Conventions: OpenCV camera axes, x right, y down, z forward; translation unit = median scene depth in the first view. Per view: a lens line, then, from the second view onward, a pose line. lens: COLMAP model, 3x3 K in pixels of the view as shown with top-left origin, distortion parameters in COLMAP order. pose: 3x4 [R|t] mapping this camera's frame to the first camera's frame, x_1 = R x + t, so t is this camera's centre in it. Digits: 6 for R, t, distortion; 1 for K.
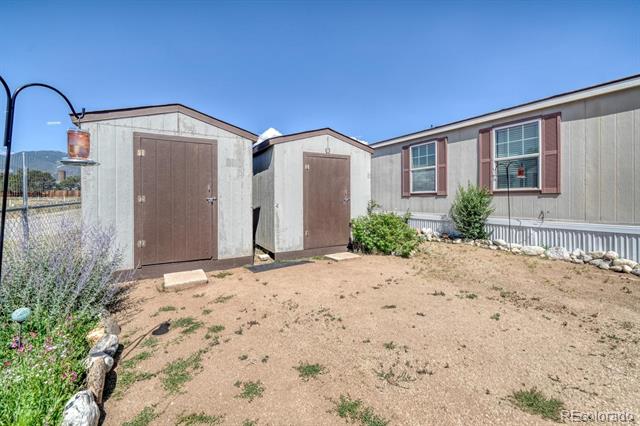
lens RADIAL K [[263.3, 0, 321.3], [0, 263.3, 196.2], [0, 0, 1]] dist [-0.006294, 0.000336]
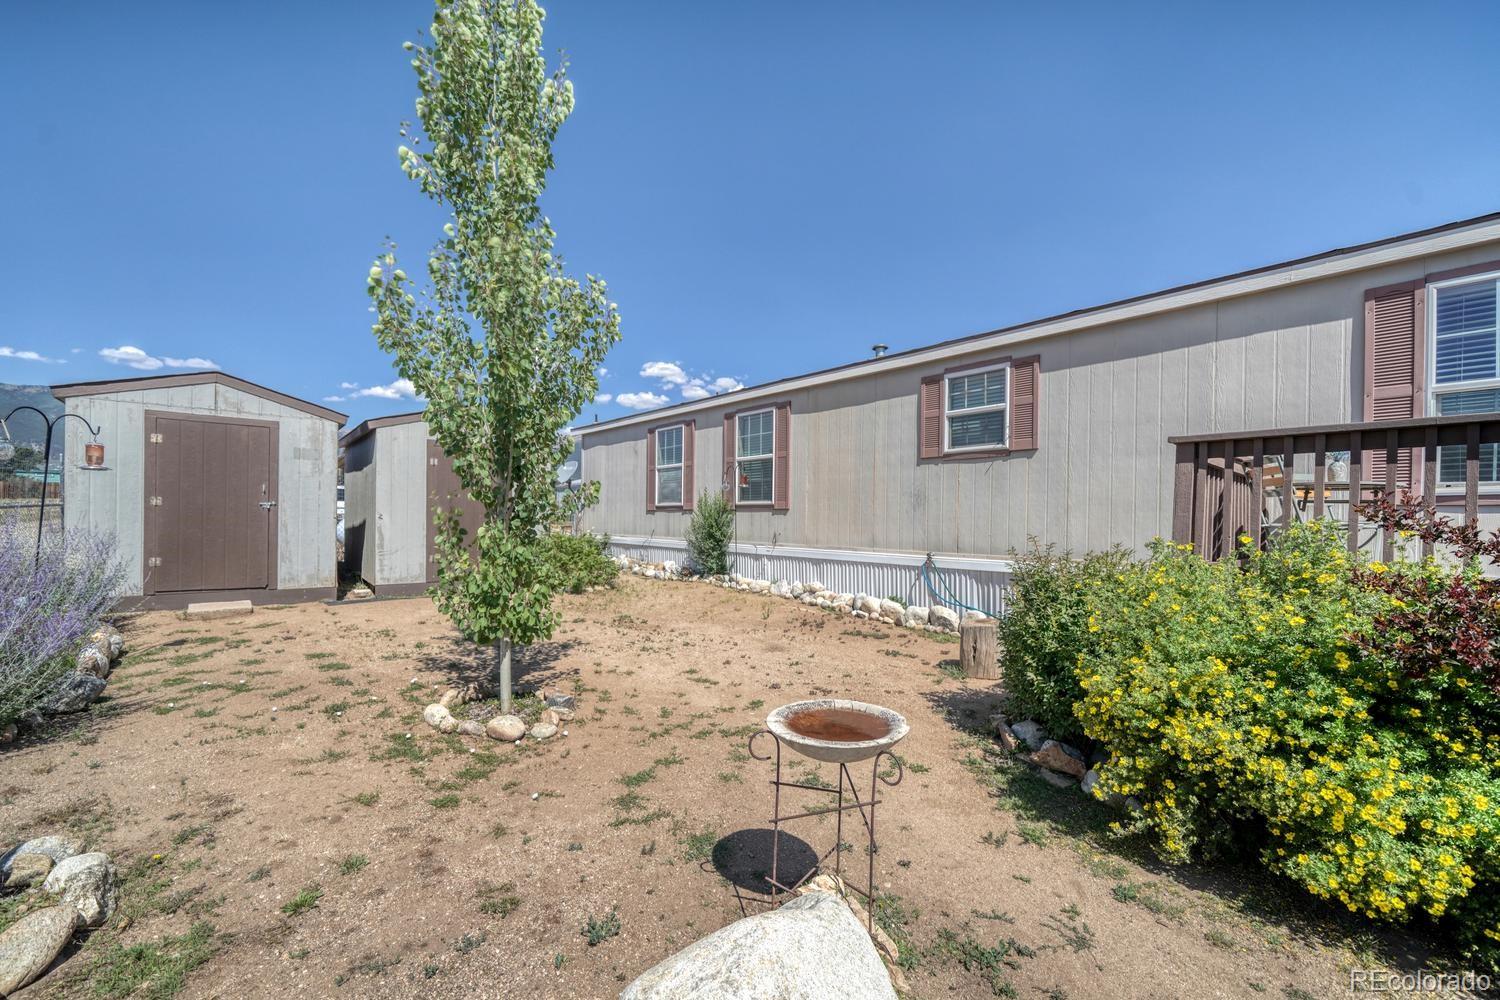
lens RADIAL K [[643.1, 0, 769.9], [0, 643.1, 519.4], [0, 0, 1]] dist [0.001802, -0.000062]
pose [[0.989133, 0.021830, 0.145396, 0.628972], [-0.022843, 0.999725, 0.005305, 0.011138], [-0.145240, -0.008569, 0.989359, -0.862737]]
